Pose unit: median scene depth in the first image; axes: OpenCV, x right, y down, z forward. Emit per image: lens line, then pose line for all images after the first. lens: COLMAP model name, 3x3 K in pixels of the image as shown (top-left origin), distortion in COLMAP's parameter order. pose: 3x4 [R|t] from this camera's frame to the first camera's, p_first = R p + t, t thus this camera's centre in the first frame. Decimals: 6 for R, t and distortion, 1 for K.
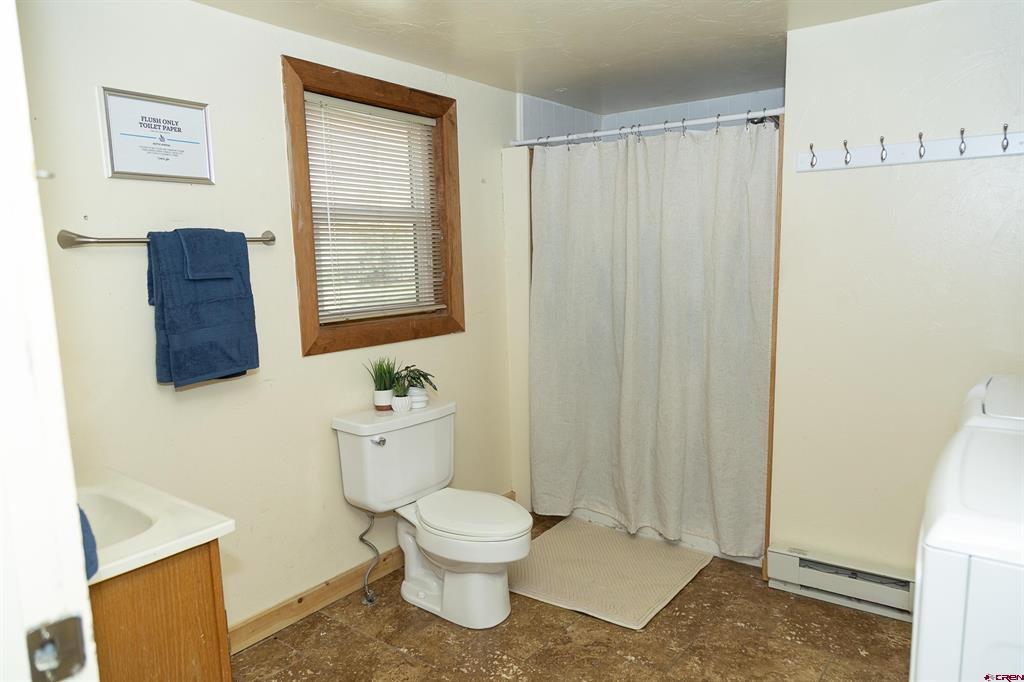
lens RADIAL K [[693.0, 0, 512.2], [0, 693.0, 342.8], [0, 0, 1]] dist [0.021996, 0.001724]
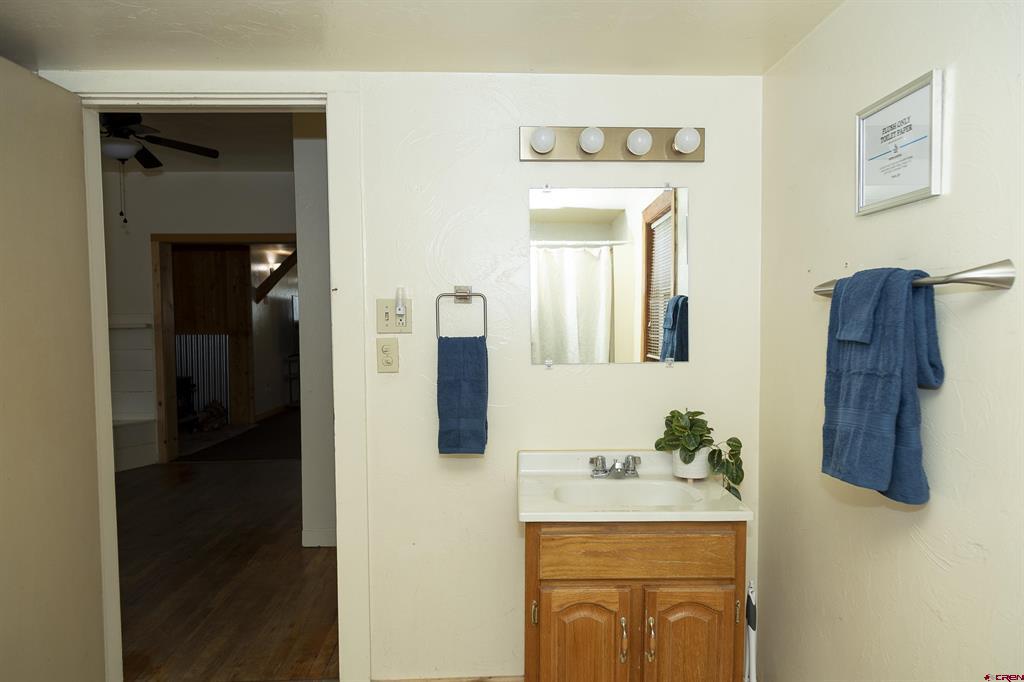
lens RADIAL K [[693.0, 0, 513.2], [0, 693.0, 339.8], [0, 0, 1]] dist [0.021996, 0.001724]
pose [[-0.811961, 0.049776, -0.581585, 0.263856], [-0.058526, 0.984394, 0.165960, -0.191809], [0.580770, 0.168791, -0.796377, 1.380004]]
